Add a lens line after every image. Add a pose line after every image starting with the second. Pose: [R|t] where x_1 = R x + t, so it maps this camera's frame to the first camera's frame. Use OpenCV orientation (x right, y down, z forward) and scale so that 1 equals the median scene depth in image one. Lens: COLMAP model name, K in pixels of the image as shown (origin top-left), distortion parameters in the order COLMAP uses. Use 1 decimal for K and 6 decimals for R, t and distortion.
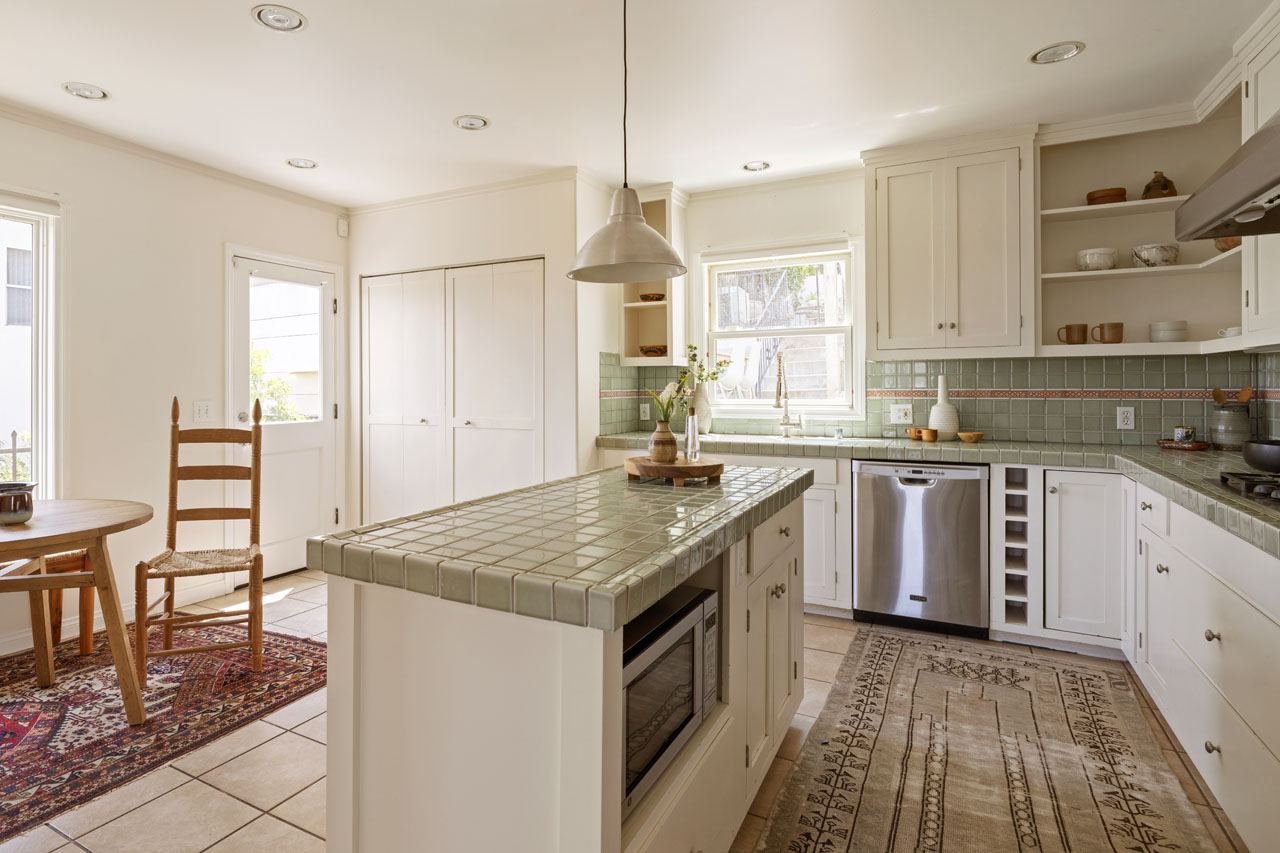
lens RADIAL K [[691.4, 0, 597.6], [0, 691.4, 377.2], [0, 0, 1]] dist [0.050252, -0.011728]
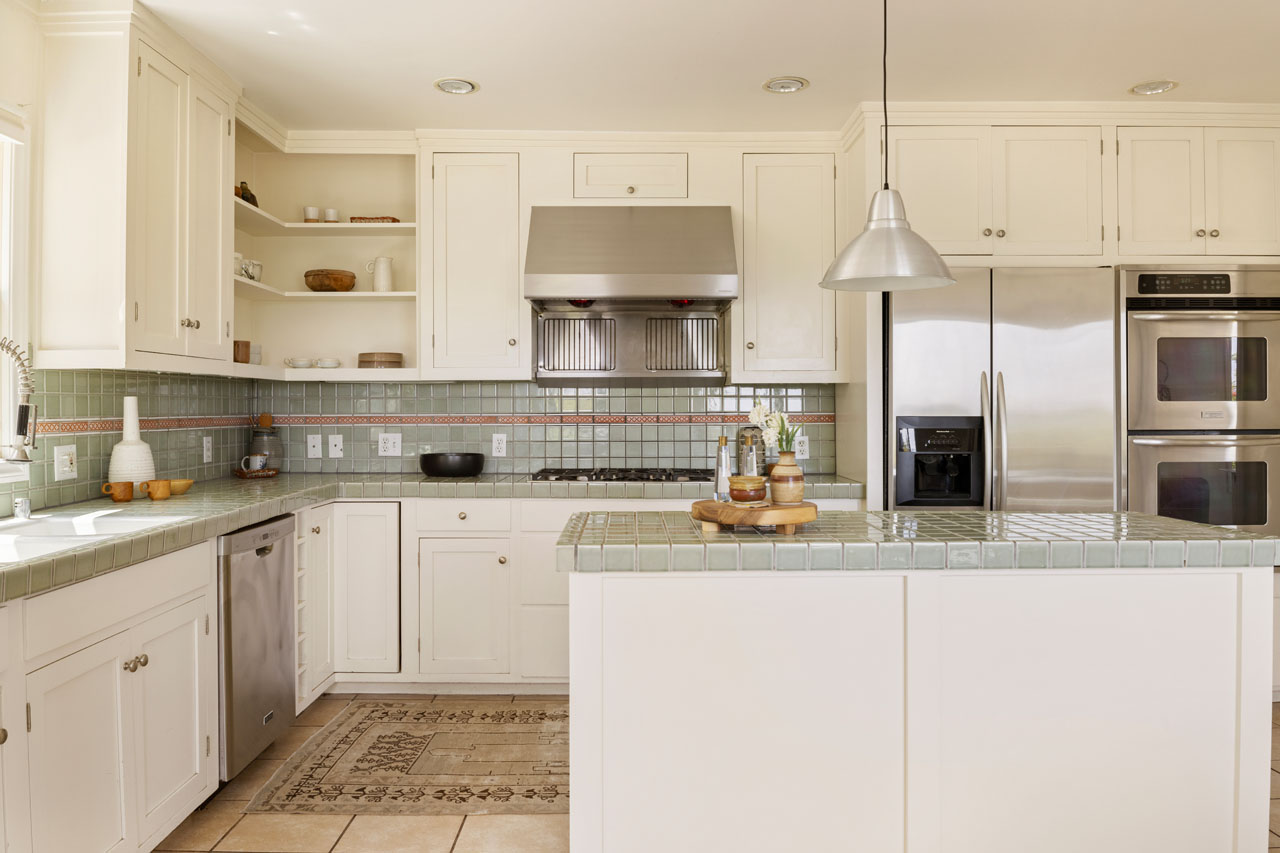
lens RADIAL K [[902.2, 0, 644.4], [0, 902.2, 398.7], [0, 0, 1]] dist [-0.003102, -0.002320]
pose [[-0.473099, 0.014922, 0.880883, -0.488172], [-0.004632, 0.999801, -0.019424, 0.015306], [-0.880997, -0.013270, -0.472935, 1.095694]]
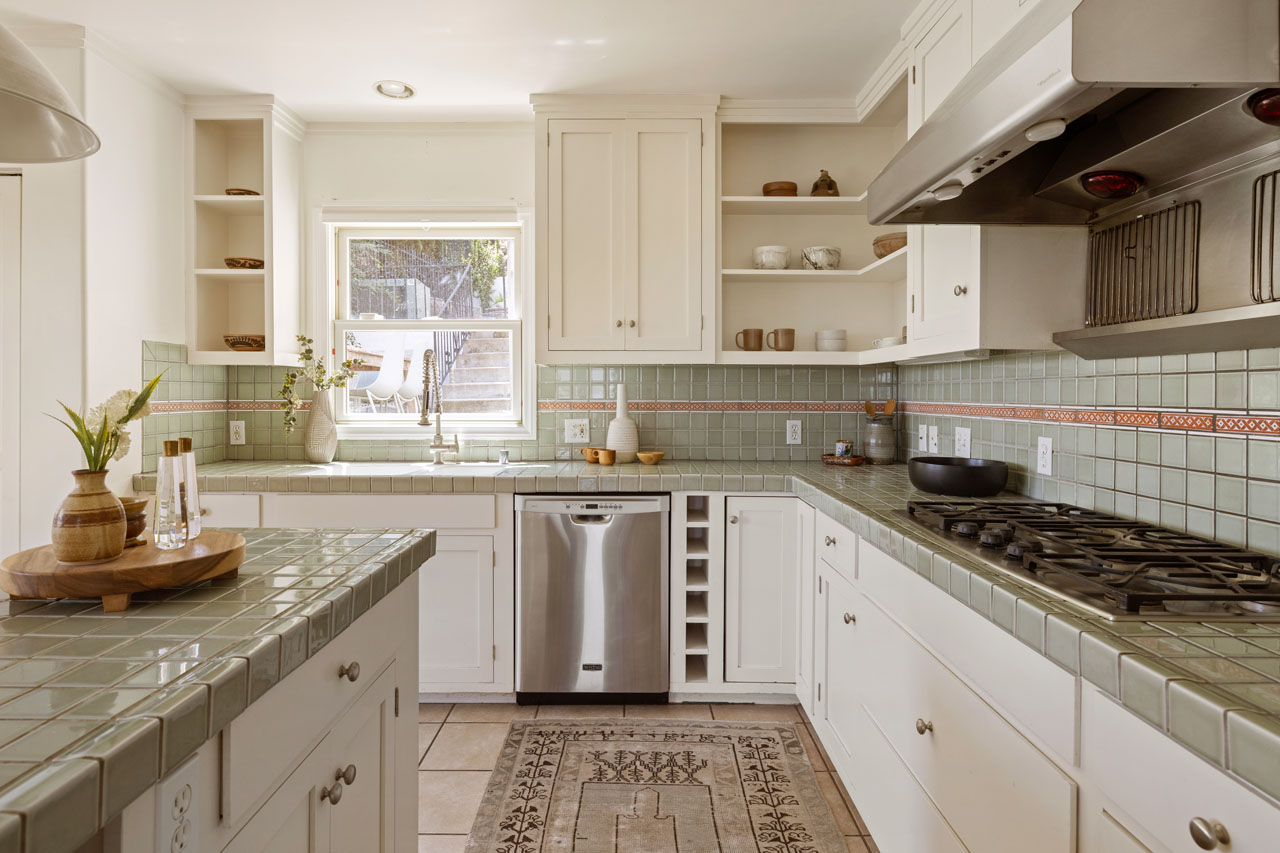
lens RADIAL K [[723.7, 0, 646.3], [0, 723.7, 382.5], [0, 0, 1]] dist [0.008744, -0.000108]
pose [[0.883668, 0.013603, 0.467917, 0.134898], [-0.011901, 0.999907, -0.006593, 0.001093], [-0.467963, 0.000257, 0.883748, 0.263108]]
